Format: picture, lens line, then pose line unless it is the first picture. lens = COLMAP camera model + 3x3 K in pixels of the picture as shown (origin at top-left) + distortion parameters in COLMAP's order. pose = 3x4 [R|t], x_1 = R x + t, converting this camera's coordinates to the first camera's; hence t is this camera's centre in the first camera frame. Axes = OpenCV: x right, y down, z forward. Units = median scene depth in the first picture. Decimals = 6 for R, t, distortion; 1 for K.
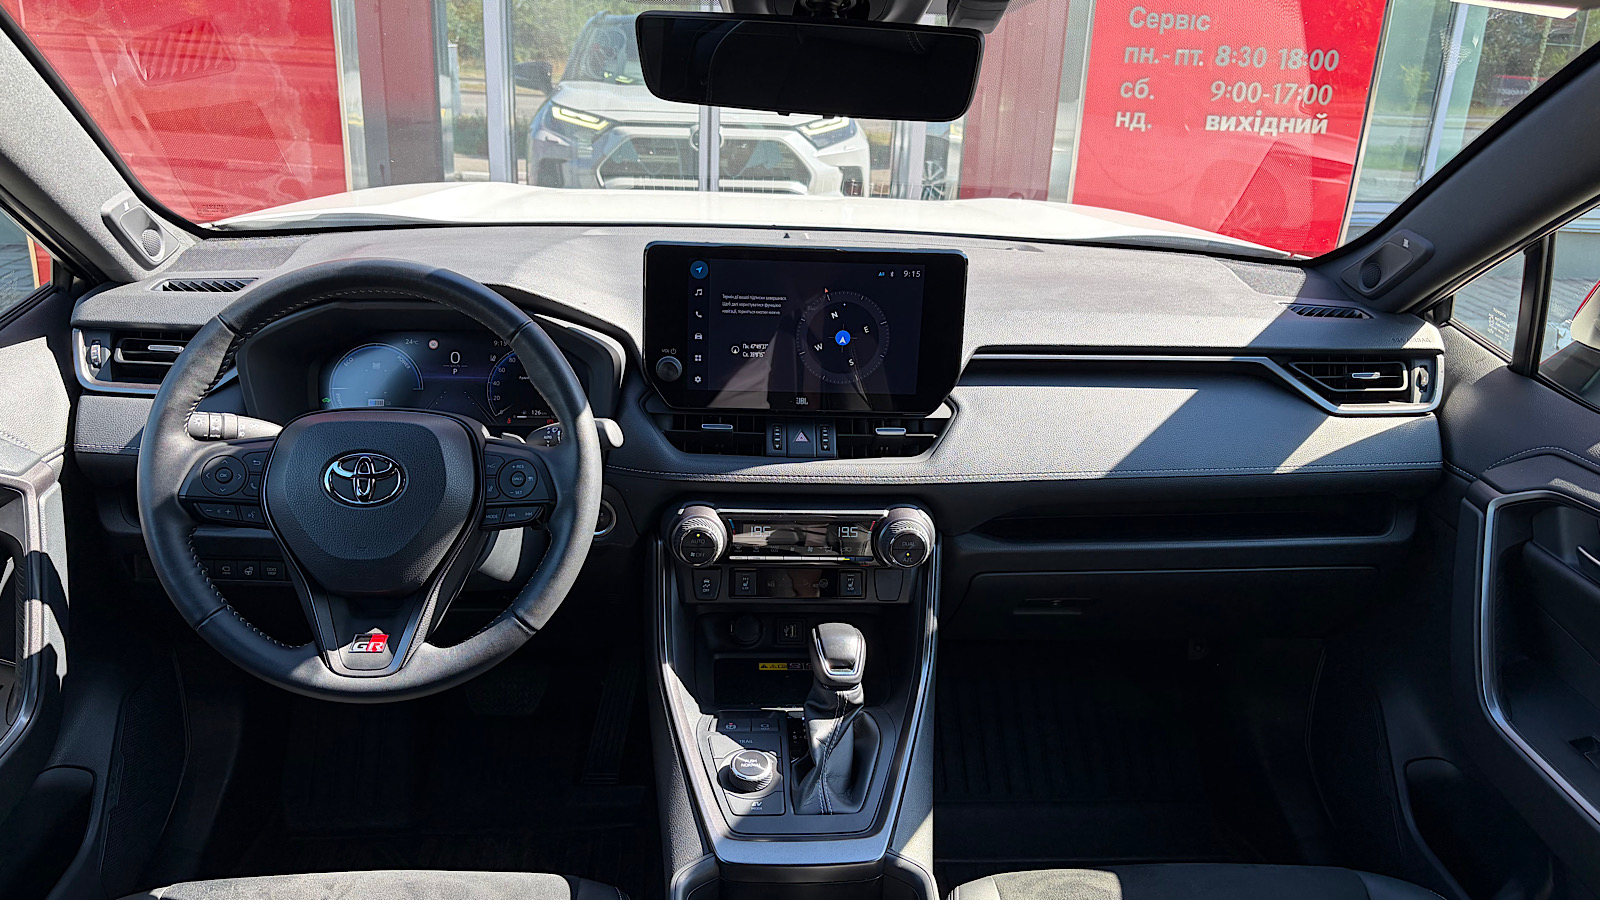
lens RADIAL K [[1232.6, 0, 809.9], [0, 1232.6, 468.7], [0, 0, 1]] dist [0.030690, -0.000062]
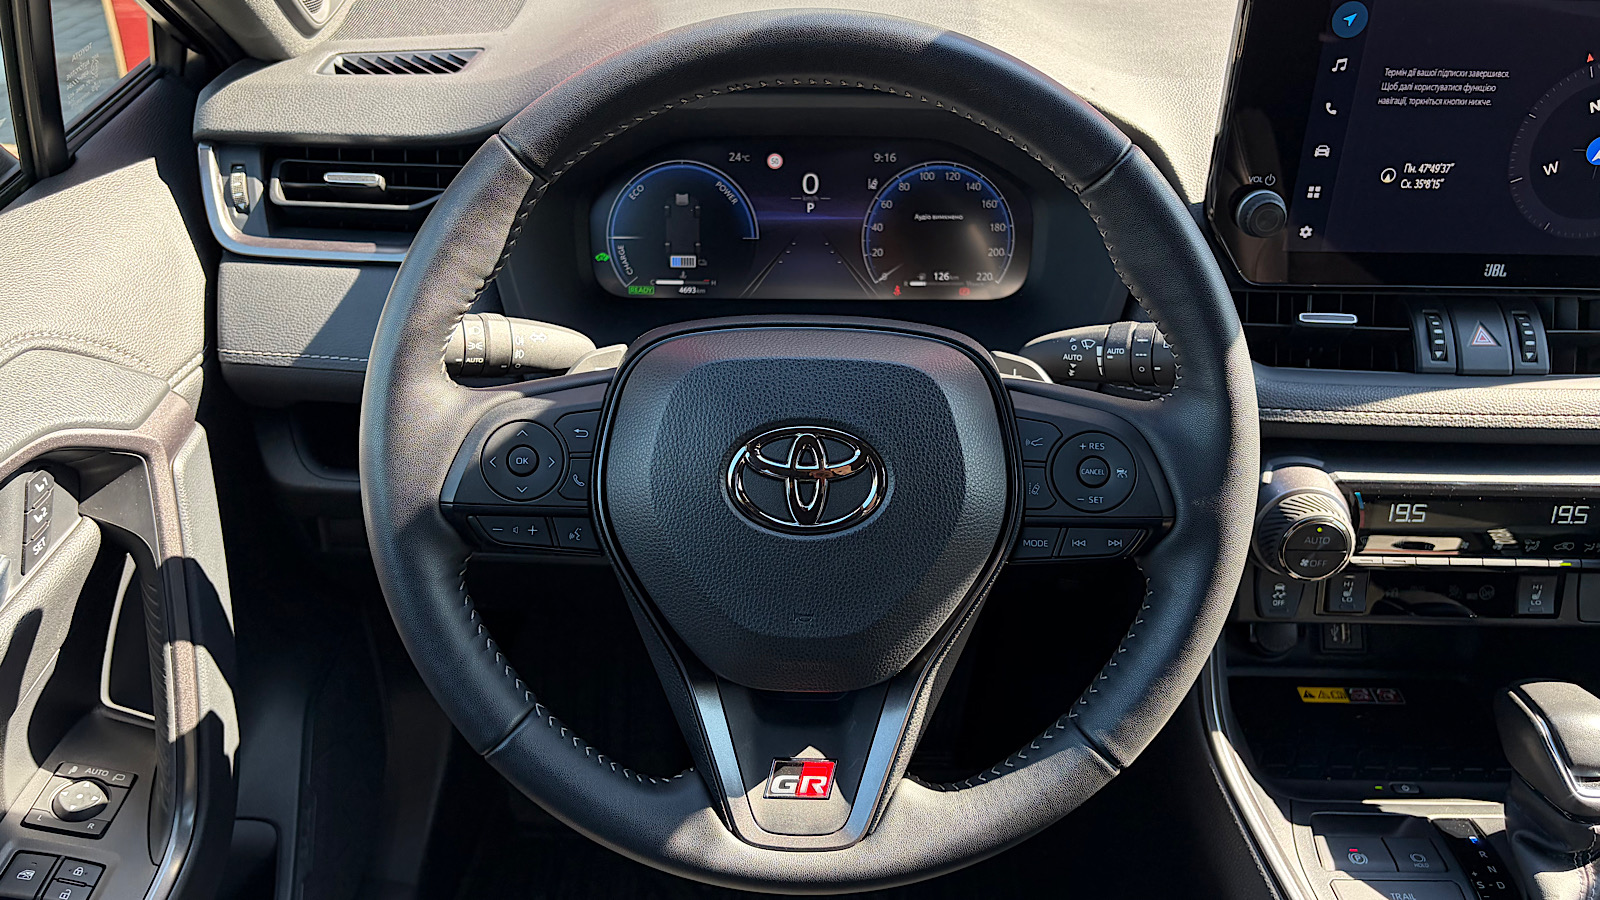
lens RADIAL K [[1273.2, 0, 800.0], [0, 1273.2, 450.0], [0, 0, 1]] dist [0.036611, -0.009309]
pose [[0.996616, 0.012635, -0.081226, -0.268615], [0.000734, 0.986709, 0.162499, -0.070852], [0.082199, -0.162008, 0.983360, 0.422333]]
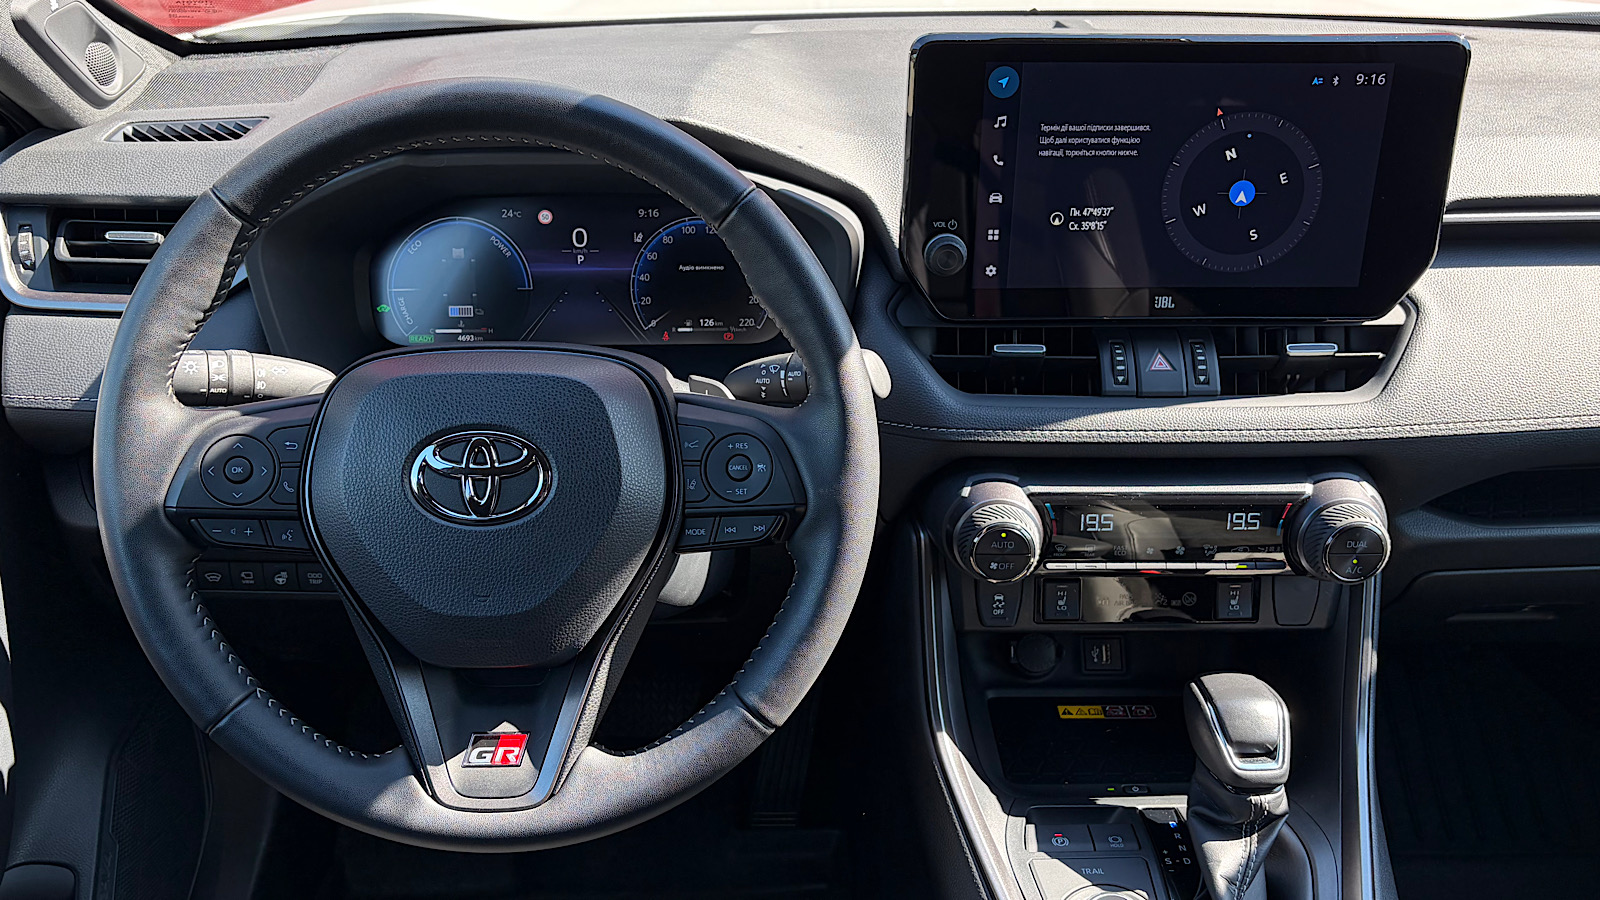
lens RADIAL K [[1417.1, 0, 792.9], [0, 1417.1, 474.8], [0, 0, 1]] dist [0.082256, -0.062954]
pose [[0.997479, -0.011017, -0.070100, -0.142142], [0.018406, 0.994234, 0.105641, -0.049363], [0.068532, -0.106665, 0.991930, 0.300522]]
